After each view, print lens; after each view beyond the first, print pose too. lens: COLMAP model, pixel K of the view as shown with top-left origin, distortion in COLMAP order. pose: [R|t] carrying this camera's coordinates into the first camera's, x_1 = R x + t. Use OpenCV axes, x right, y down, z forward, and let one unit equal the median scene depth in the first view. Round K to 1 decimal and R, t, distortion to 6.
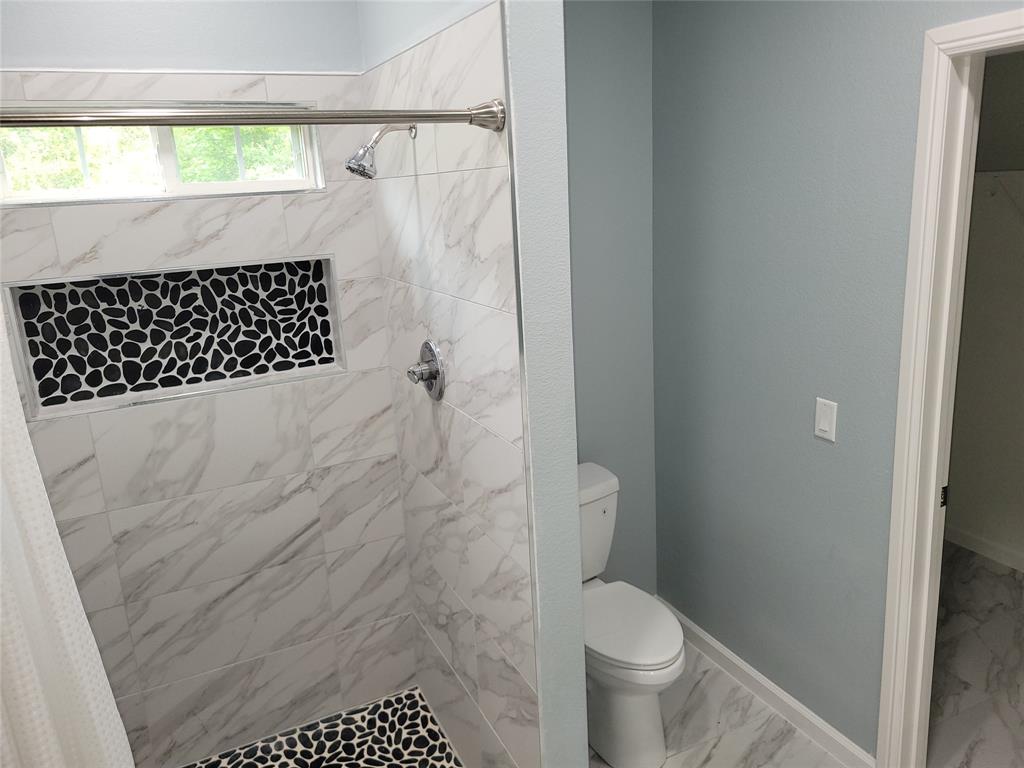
lens RADIAL K [[775.4, 0, 510.8], [0, 775.4, 383.1], [0, 0, 1]] dist [0.039687, -0.014401]
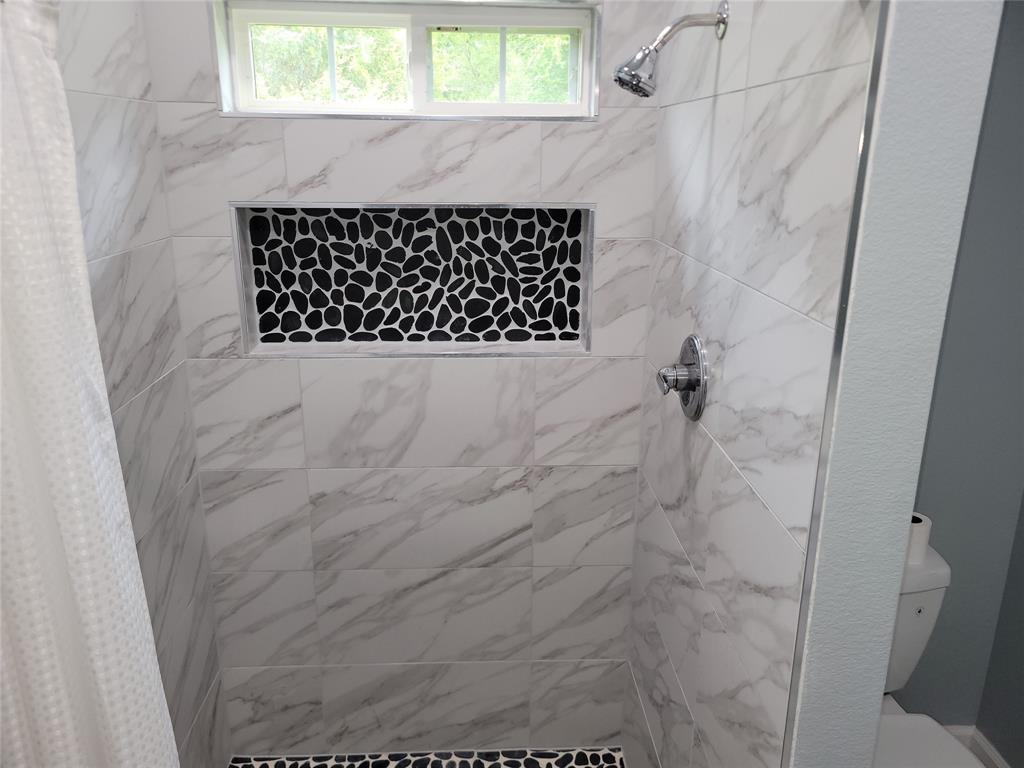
lens RADIAL K [[775.4, 0, 511.2], [0, 775.4, 375.5], [0, 0, 1]] dist [0.039687, -0.014401]
pose [[0.919219, 0.169760, -0.355273, -0.001083], [-0.155281, 0.985450, 0.069110, -0.037703], [0.361836, -0.008360, 0.932204, 0.246474]]
